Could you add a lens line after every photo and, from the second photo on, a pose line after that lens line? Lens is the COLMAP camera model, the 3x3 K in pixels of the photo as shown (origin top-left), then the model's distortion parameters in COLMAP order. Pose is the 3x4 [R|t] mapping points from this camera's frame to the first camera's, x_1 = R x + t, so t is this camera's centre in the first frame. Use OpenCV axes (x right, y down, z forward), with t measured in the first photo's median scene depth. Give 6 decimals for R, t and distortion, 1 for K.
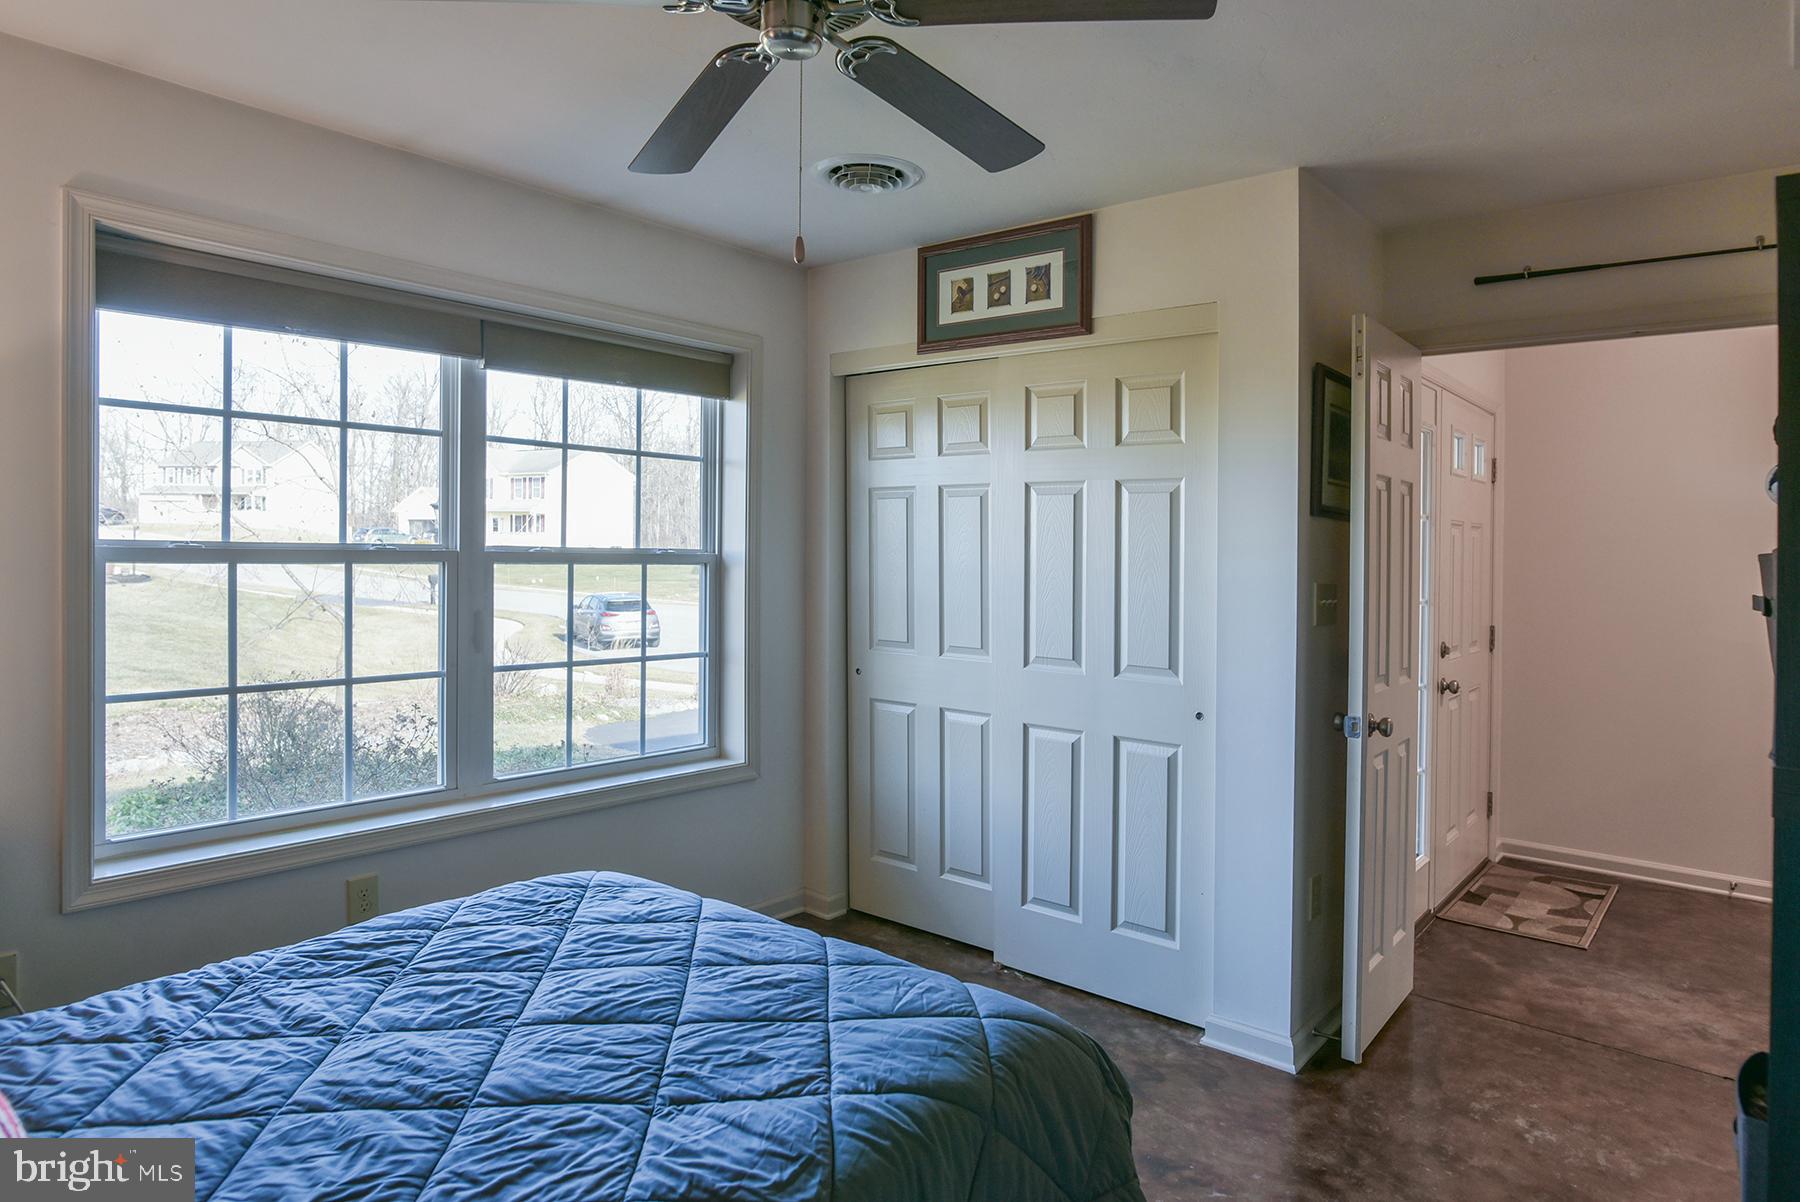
lens RADIAL K [[1055.6, 0, 902.7], [0, 1055.6, 604.4], [0, 0, 1]] dist [-0.041672, 0.019093]
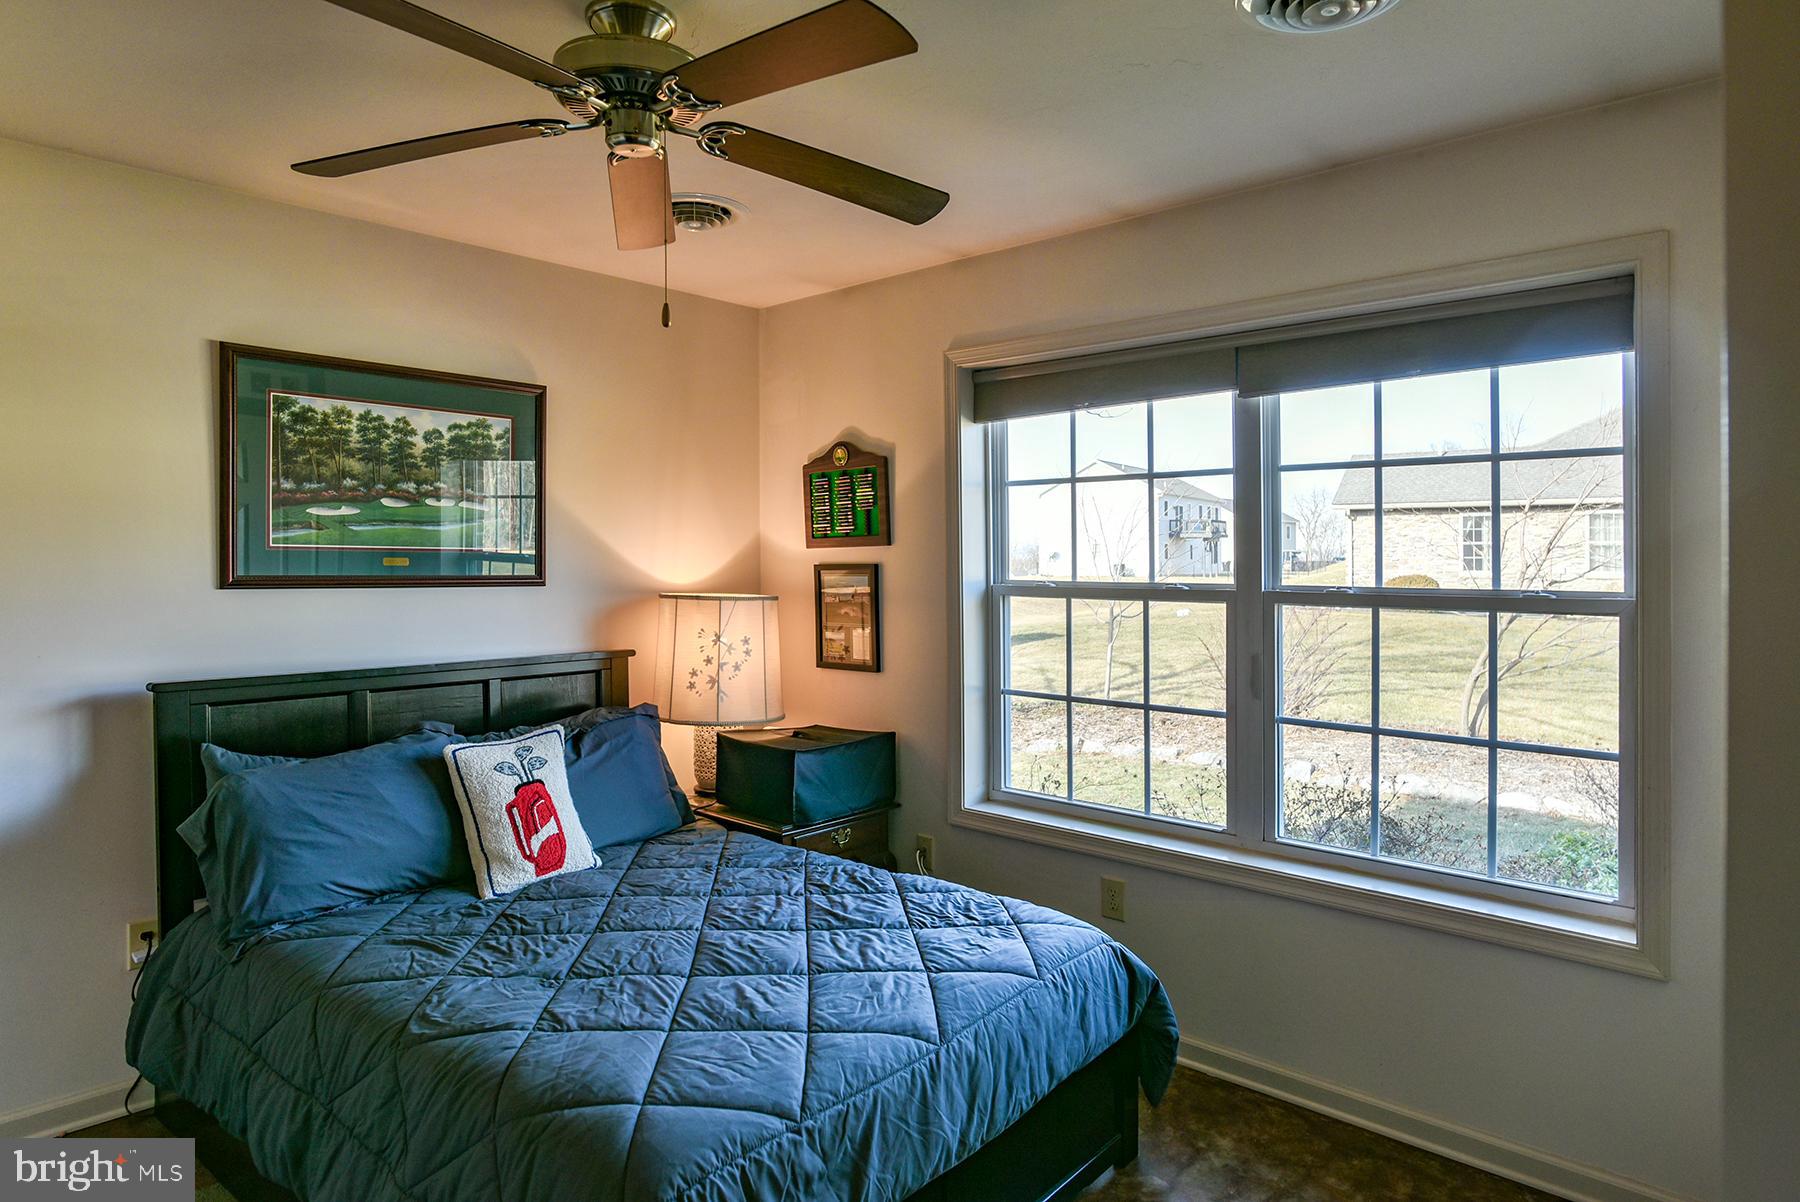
lens RADIAL K [[1055.6, 0, 902.7], [0, 1055.6, 604.4], [0, 0, 1]] dist [-0.041672, 0.019093]
pose [[-0.037468, 0.005379, -0.999283, 0.621779], [-0.068748, 0.997602, 0.007948, -0.027730], [0.996930, 0.068997, -0.037008, 0.821931]]
